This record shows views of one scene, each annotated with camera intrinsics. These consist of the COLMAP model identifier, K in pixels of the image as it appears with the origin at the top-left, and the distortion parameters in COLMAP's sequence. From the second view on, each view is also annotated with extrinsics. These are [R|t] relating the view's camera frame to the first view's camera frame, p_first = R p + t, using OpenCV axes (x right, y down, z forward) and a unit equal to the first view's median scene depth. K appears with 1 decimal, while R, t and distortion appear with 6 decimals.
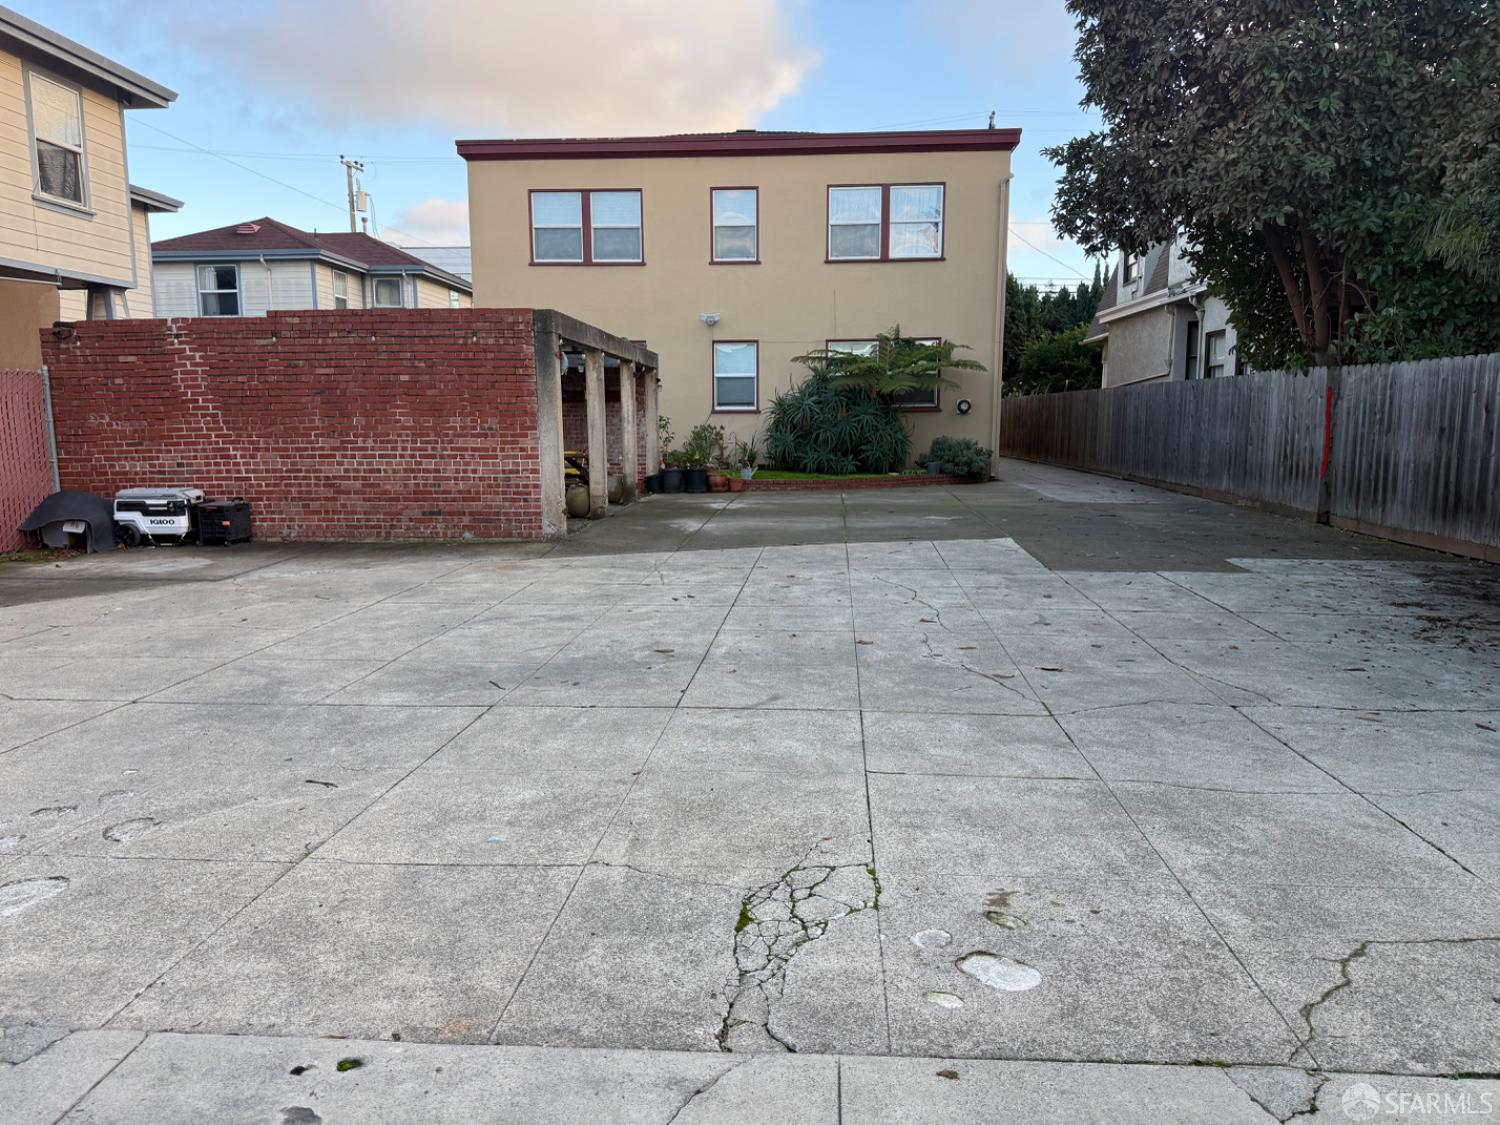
lens RADIAL K [[1019.7, 0, 750.0], [0, 1019.7, 562.5], [0, 0, 1]] dist [0.118726, -0.194488]
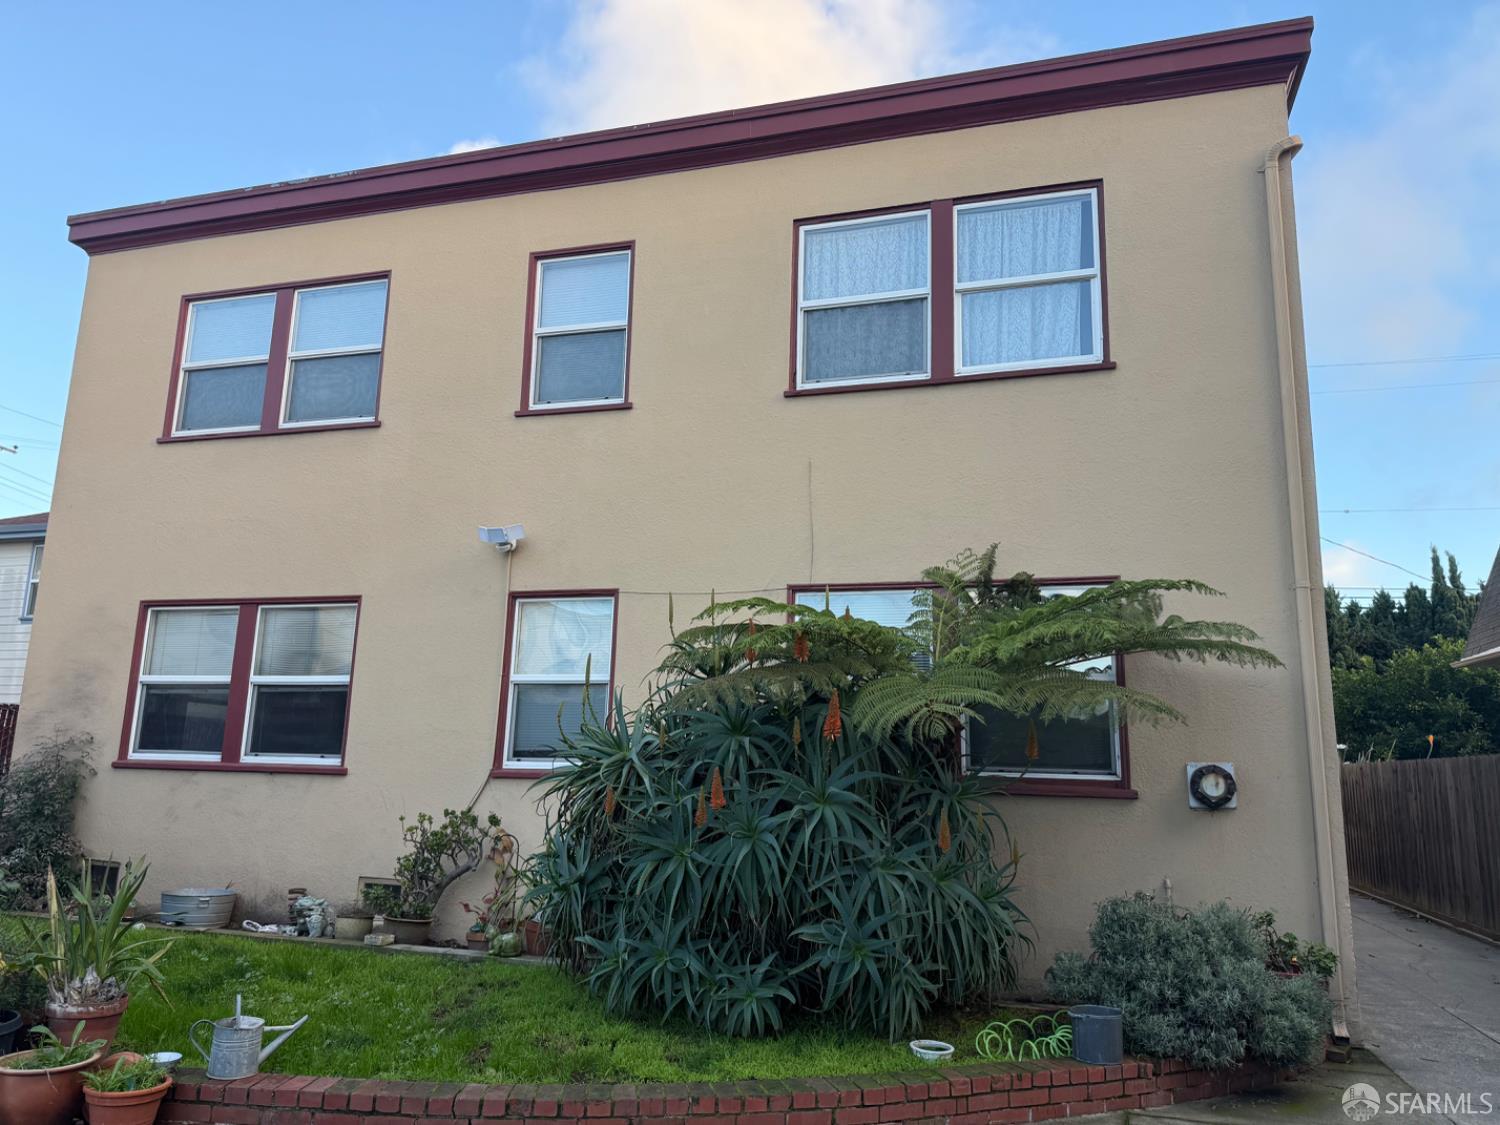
lens RADIAL K [[1019.7, 0, 750.0], [0, 1019.7, 562.5], [0, 0, 1]] dist [0.118726, -0.194488]
pose [[0.974103, -0.015479, -0.225575, 0.144519], [-0.061531, 0.941853, -0.330343, -0.103708], [0.217572, 0.335668, 0.916509, 0.661178]]
